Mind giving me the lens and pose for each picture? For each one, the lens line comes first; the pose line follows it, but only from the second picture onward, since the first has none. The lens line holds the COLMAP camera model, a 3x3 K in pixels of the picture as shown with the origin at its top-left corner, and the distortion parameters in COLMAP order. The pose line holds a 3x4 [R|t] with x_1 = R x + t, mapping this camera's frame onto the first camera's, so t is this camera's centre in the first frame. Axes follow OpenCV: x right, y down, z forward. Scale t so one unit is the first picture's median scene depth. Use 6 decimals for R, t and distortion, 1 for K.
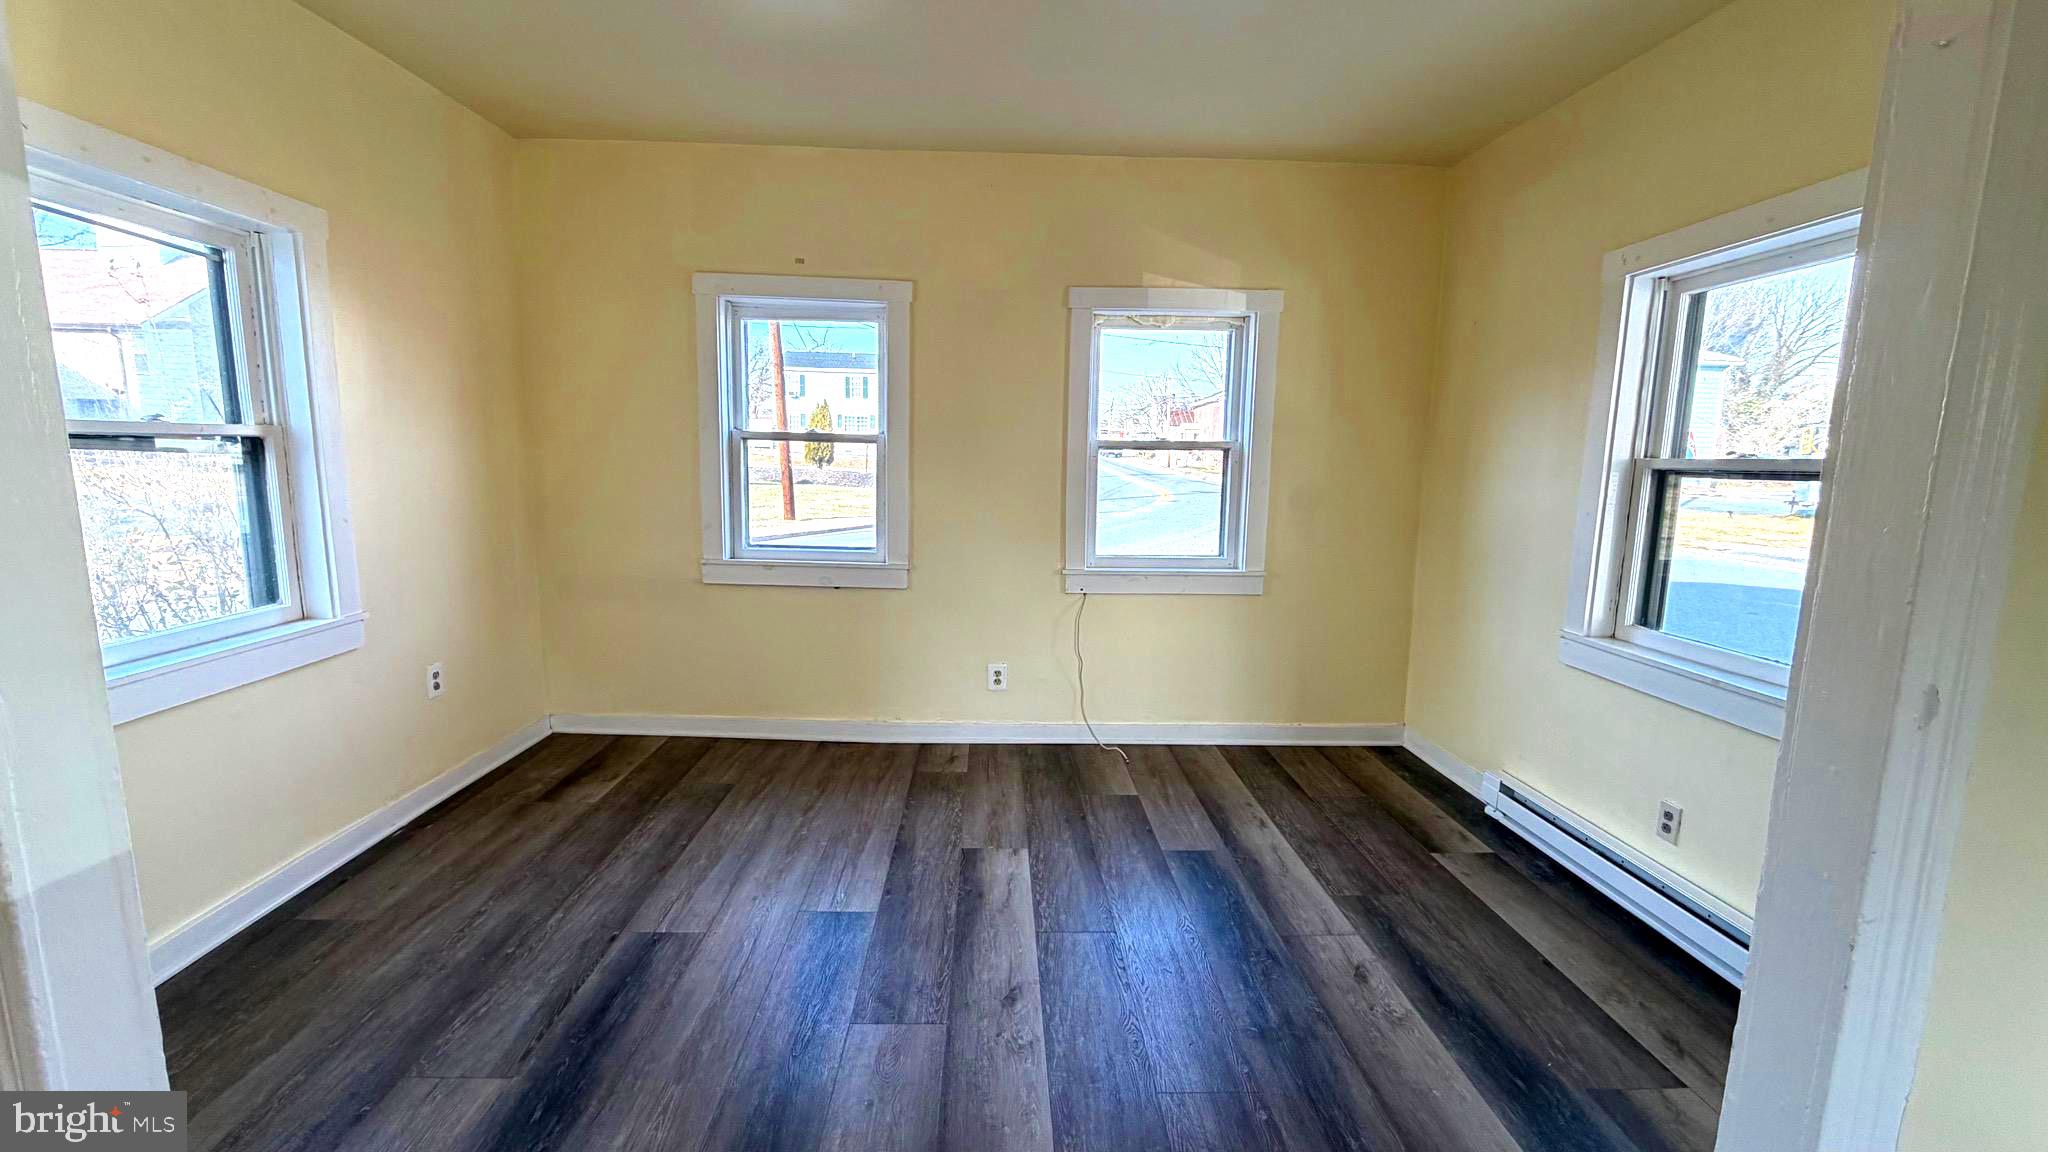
lens RADIAL K [[820.2, 0, 1019.7], [0, 820.2, 576.2], [0, 0, 1]] dist [0.002046, 0.000218]
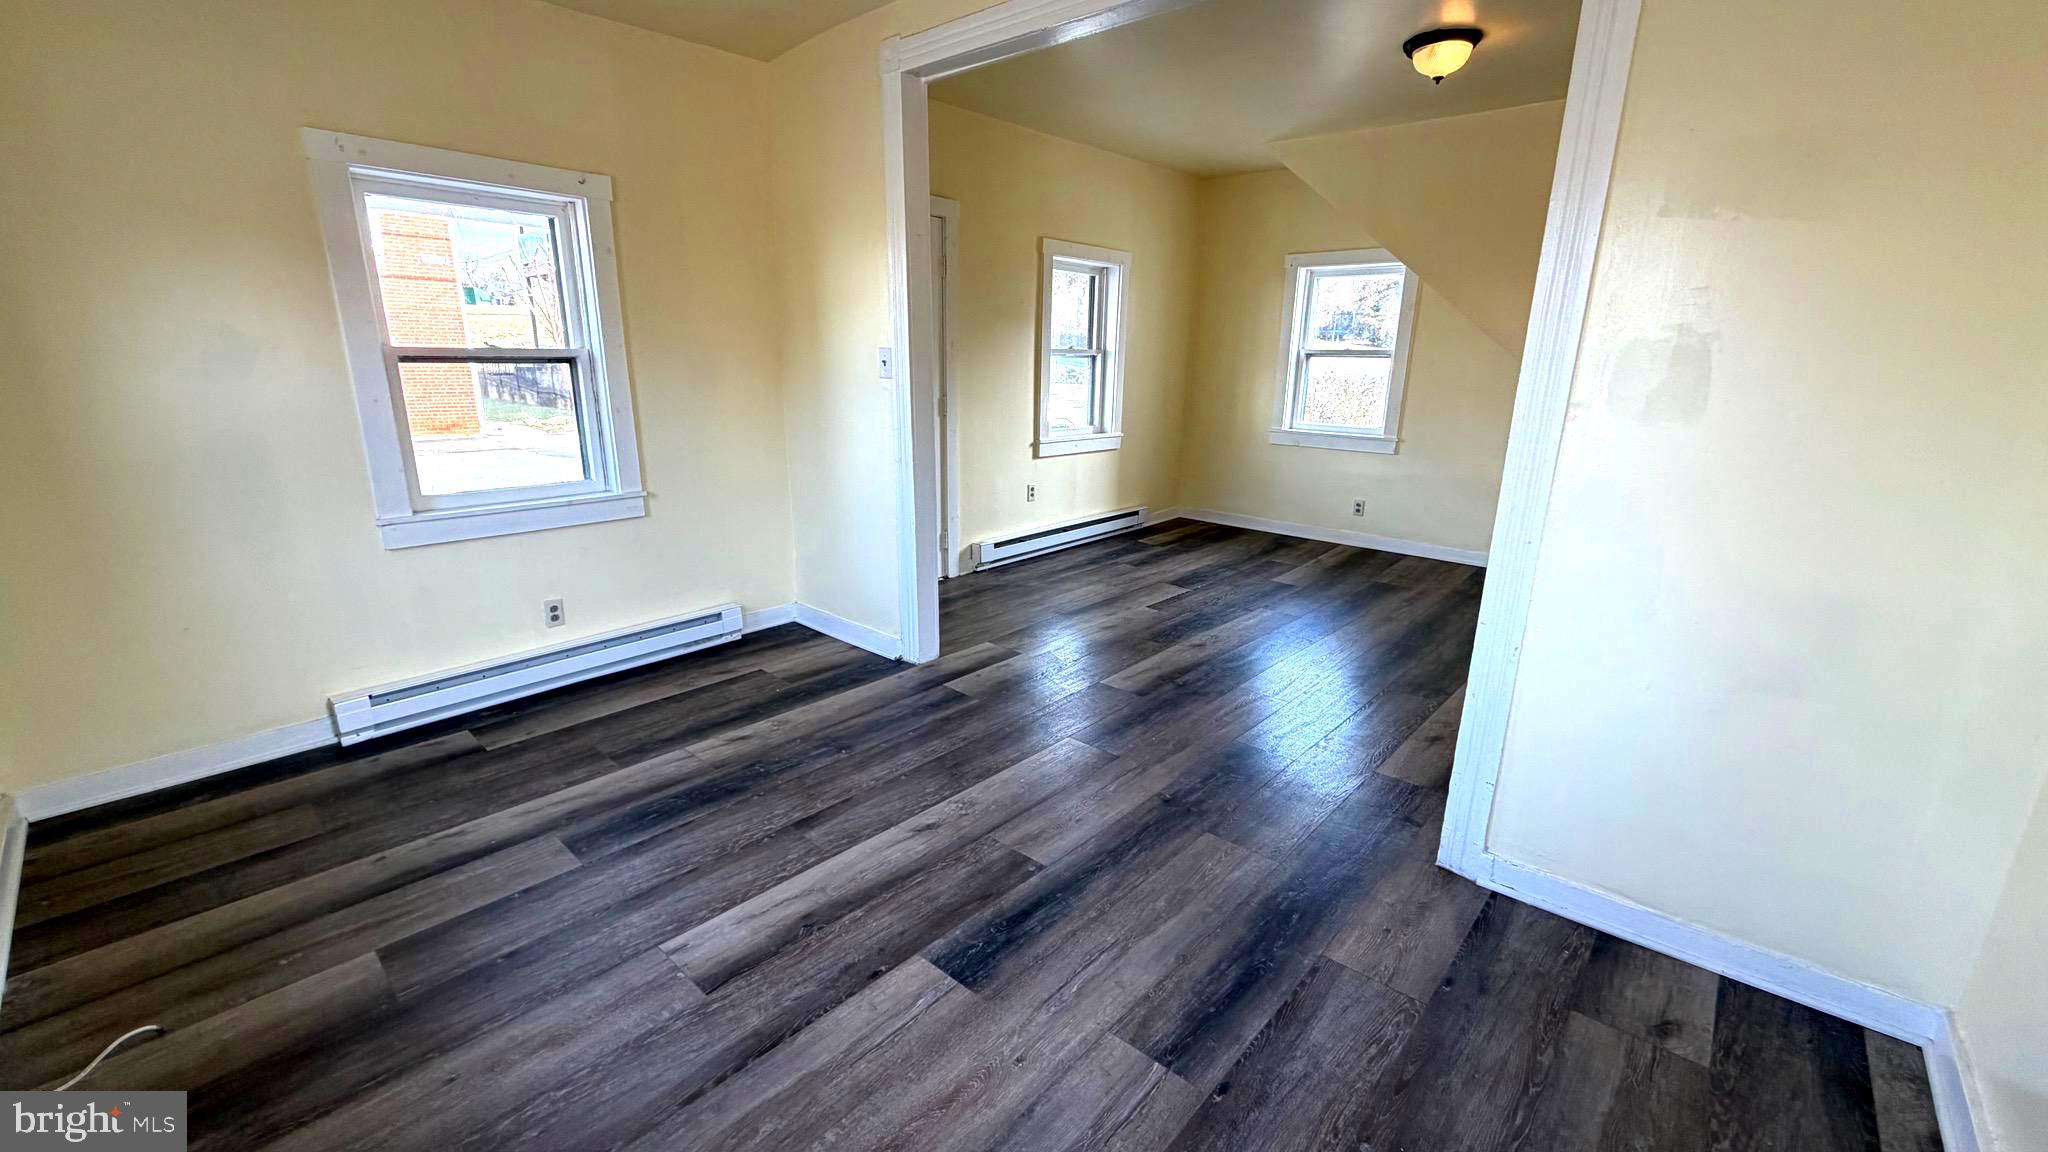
lens RADIAL K [[811.1, 0, 1018.3], [0, 811.1, 576.9], [0, 0, 1]] dist [0.000571, 0.000090]
pose [[-0.722535, -0.198331, 0.662275, -0.623920], [0.078934, 0.928035, 0.364034, -0.181895], [-0.686813, 0.315303, -0.654883, 1.208908]]
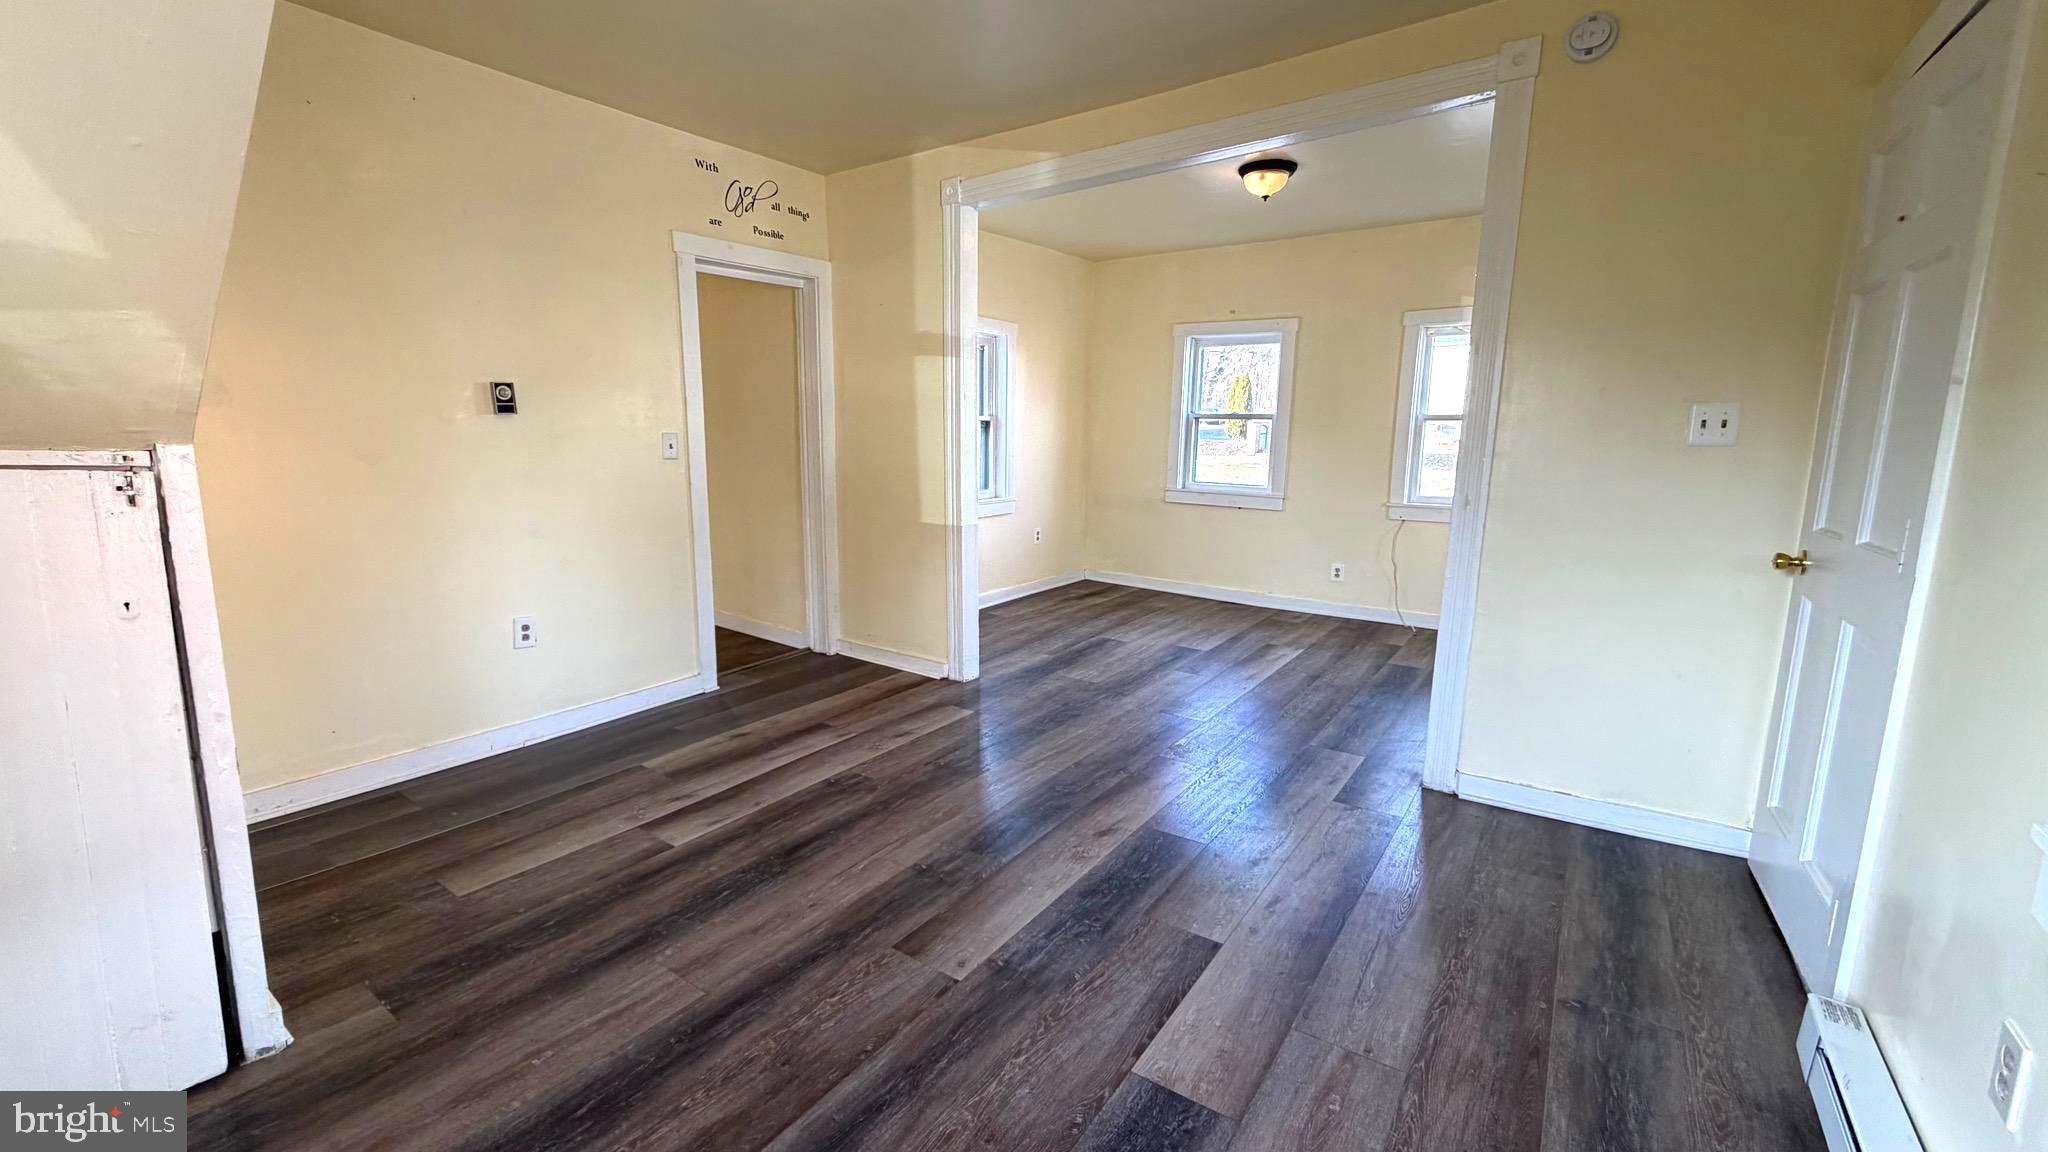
lens RADIAL K [[825.1, 0, 1008.3], [0, 825.1, 566.9], [0, 0, 1]] dist [-0.008806, 0.000030]
pose [[0.793785, 0.089711, -0.601545, 0.584501], [-0.083645, 0.995766, 0.038127, 0.151920], [0.602419, 0.020051, 0.797928, -0.840018]]
